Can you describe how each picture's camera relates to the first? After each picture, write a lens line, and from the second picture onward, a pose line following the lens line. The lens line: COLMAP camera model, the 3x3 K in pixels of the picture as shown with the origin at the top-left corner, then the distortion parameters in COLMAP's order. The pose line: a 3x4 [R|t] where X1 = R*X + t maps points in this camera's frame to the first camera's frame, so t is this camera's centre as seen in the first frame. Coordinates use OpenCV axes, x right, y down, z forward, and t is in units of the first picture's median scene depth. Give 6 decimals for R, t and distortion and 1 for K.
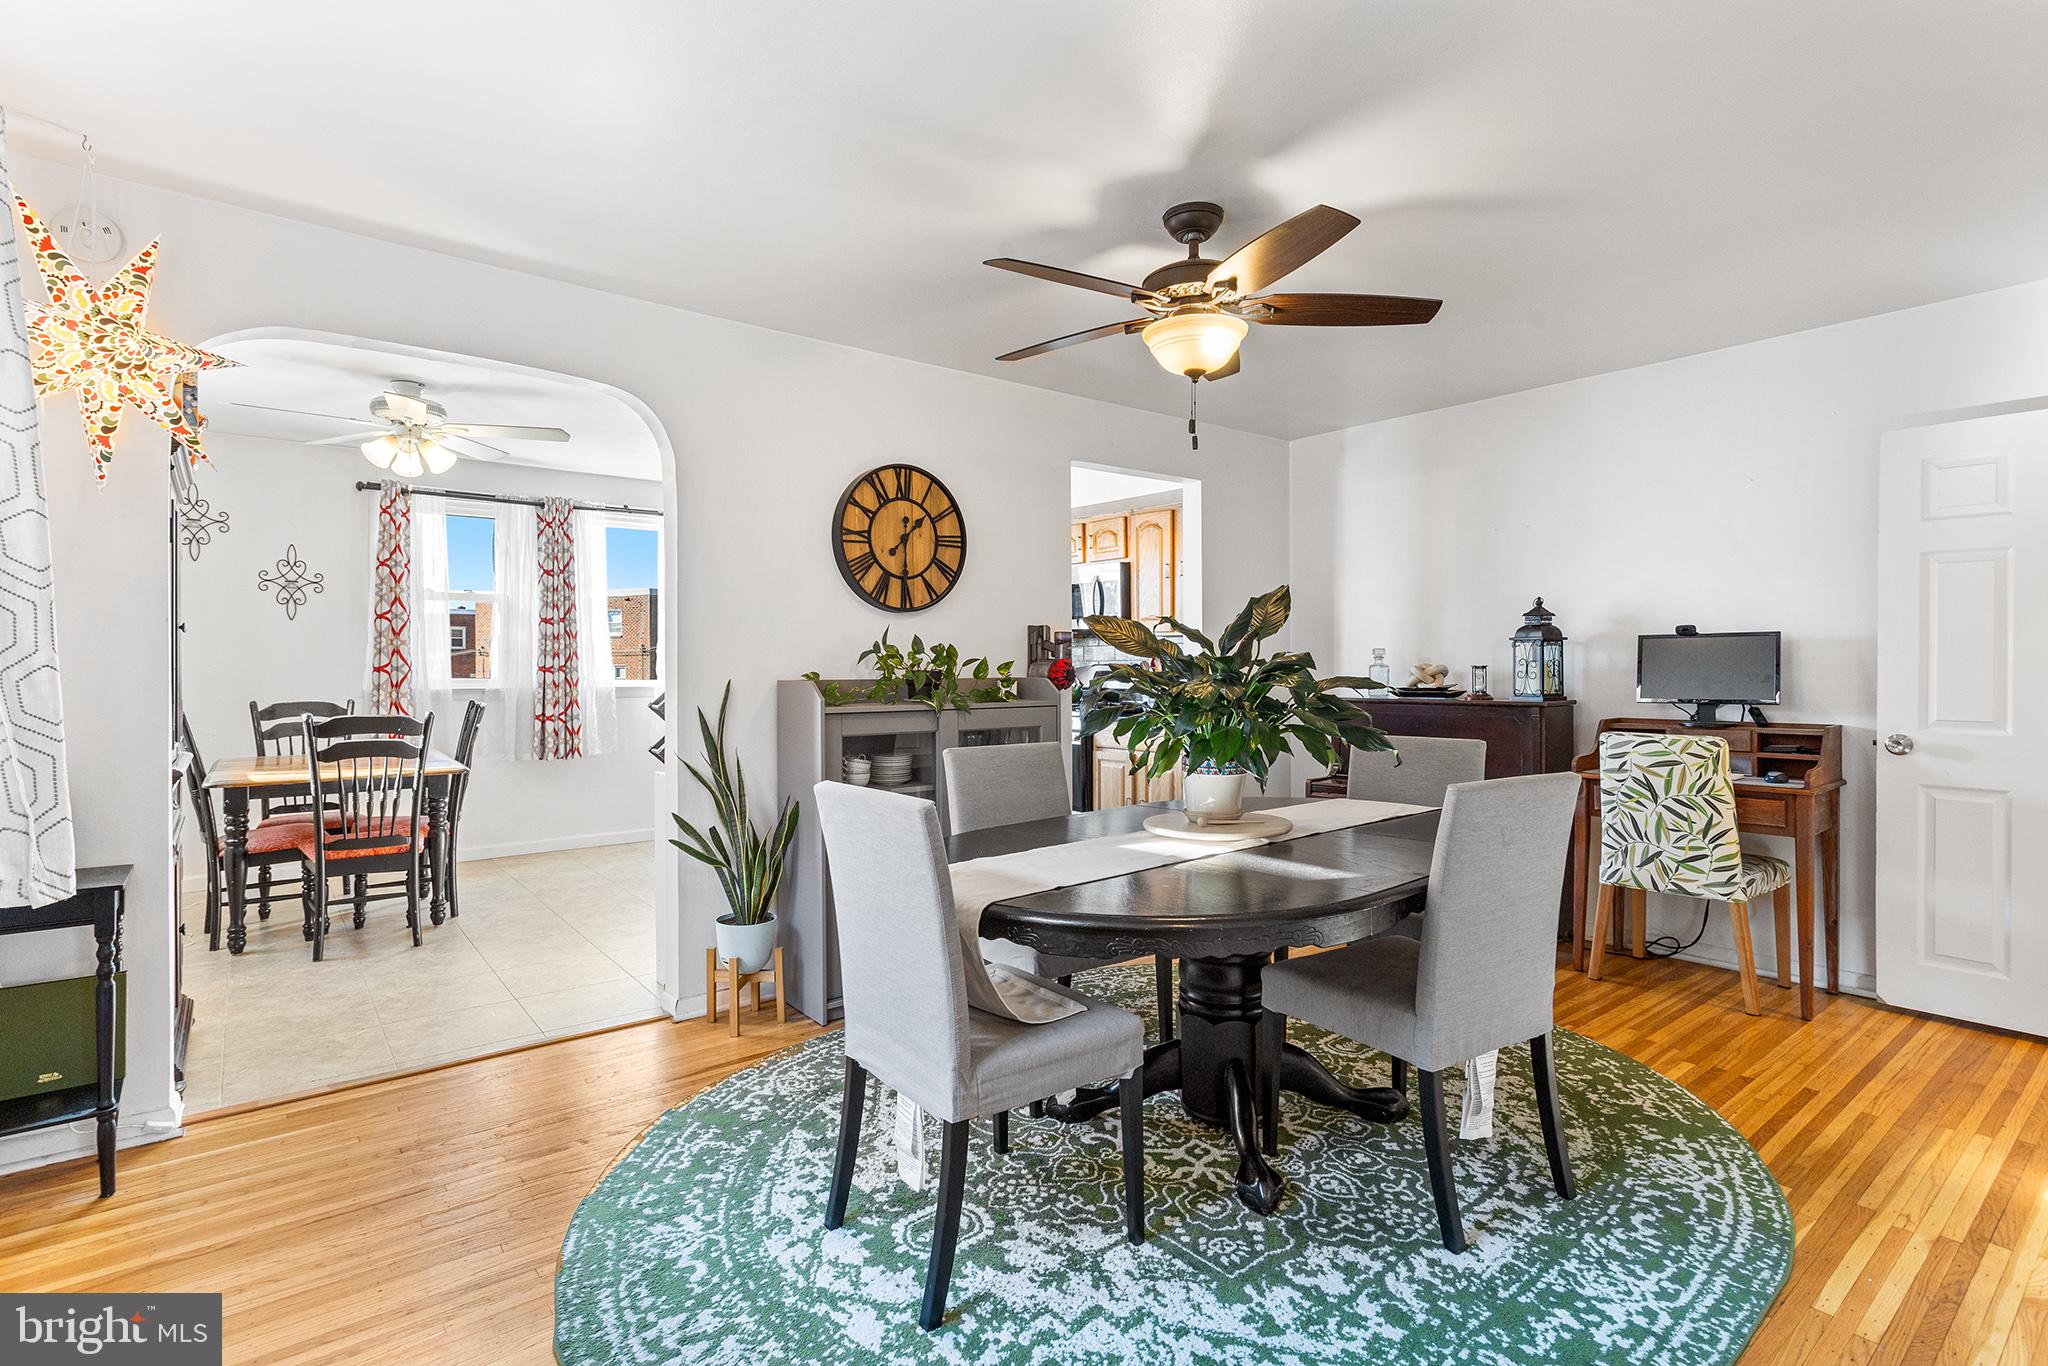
lens RADIAL K [[1014.2, 0, 1039.5], [0, 1014.2, 664.9], [0, 0, 1]] dist [-0.028517, 0.025960]
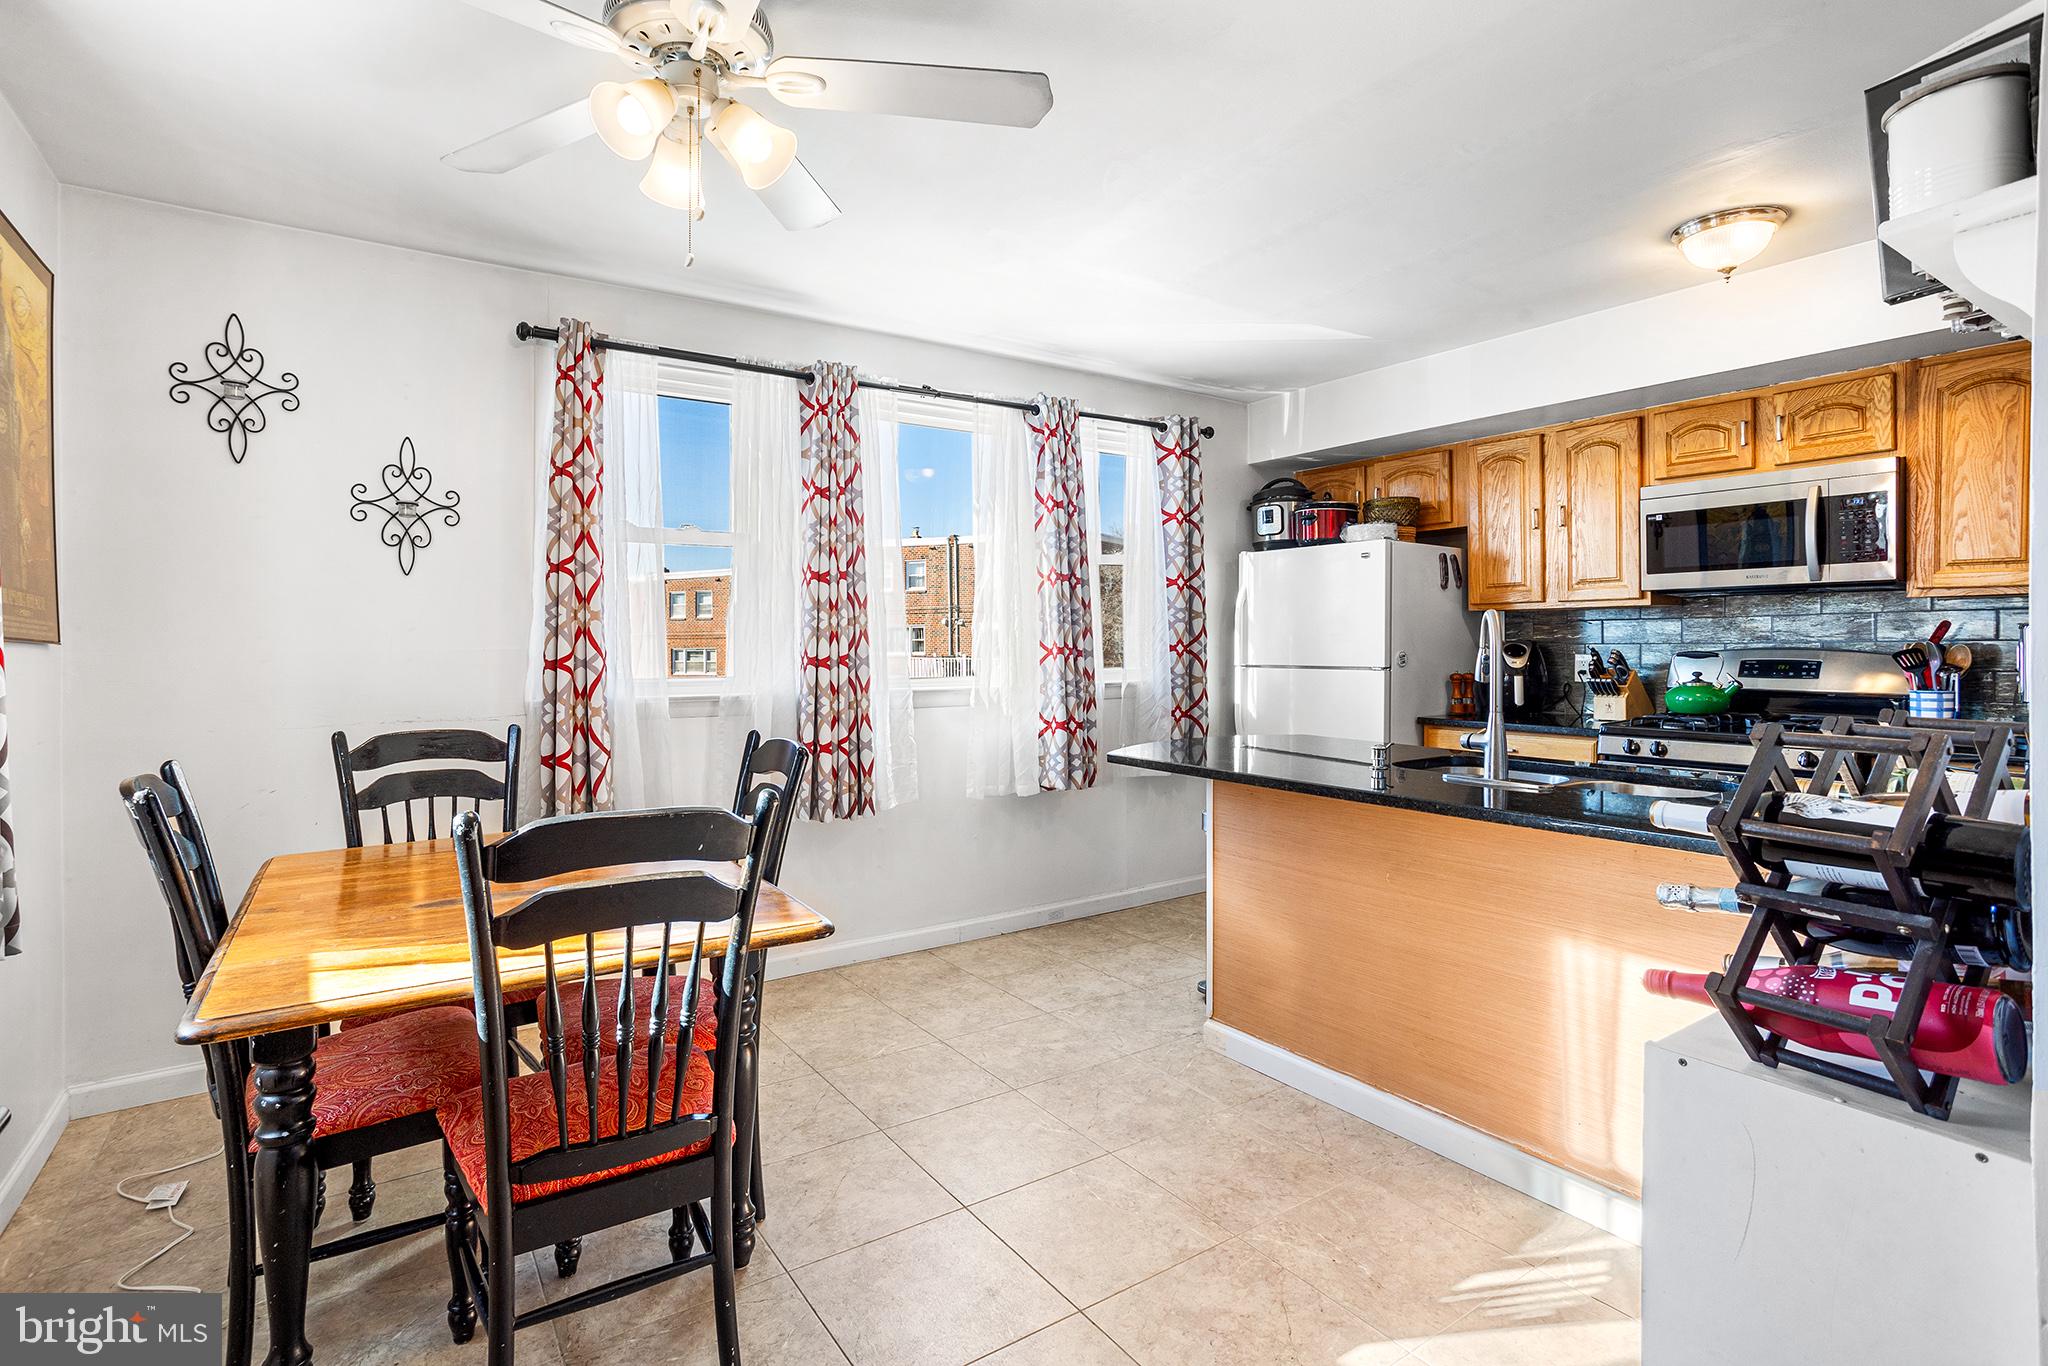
lens RADIAL K [[1014.2, 0, 995.0], [0, 1014.2, 645.7], [0, 0, 1]] dist [-0.028517, 0.025960]
pose [[0.995080, -0.001124, -0.099066, -0.404688], [0.001381, 0.999996, 0.002527, -0.007582], [0.099062, -0.002652, 0.995078, 0.531242]]
